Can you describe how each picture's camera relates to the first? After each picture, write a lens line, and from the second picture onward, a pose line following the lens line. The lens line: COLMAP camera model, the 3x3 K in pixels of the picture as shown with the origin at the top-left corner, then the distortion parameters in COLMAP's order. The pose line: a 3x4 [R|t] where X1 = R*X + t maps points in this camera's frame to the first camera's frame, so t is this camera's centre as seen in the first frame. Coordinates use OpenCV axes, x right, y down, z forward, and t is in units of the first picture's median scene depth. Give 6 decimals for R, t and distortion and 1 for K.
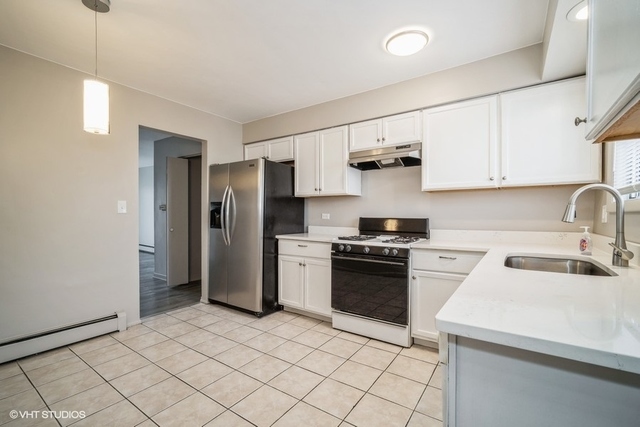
lens RADIAL K [[282.4, 0, 320.1], [0, 282.4, 215.8], [0, 0, 1]] dist [-0.002264, 0.001935]
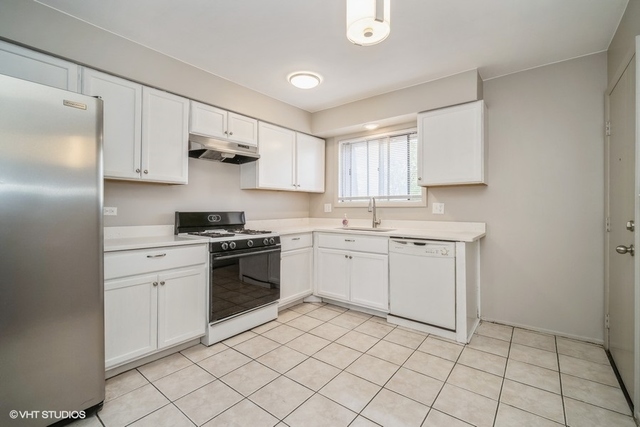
lens RADIAL K [[282.4, 0, 320.7], [0, 282.4, 203.7], [0, 0, 1]] dist [-0.002264, 0.001935]
pose [[0.079817, 0.012513, 0.996731, -0.759008], [0.005690, 0.999899, -0.013009, -0.005758], [-0.996793, 0.006710, 0.079737, 0.610754]]
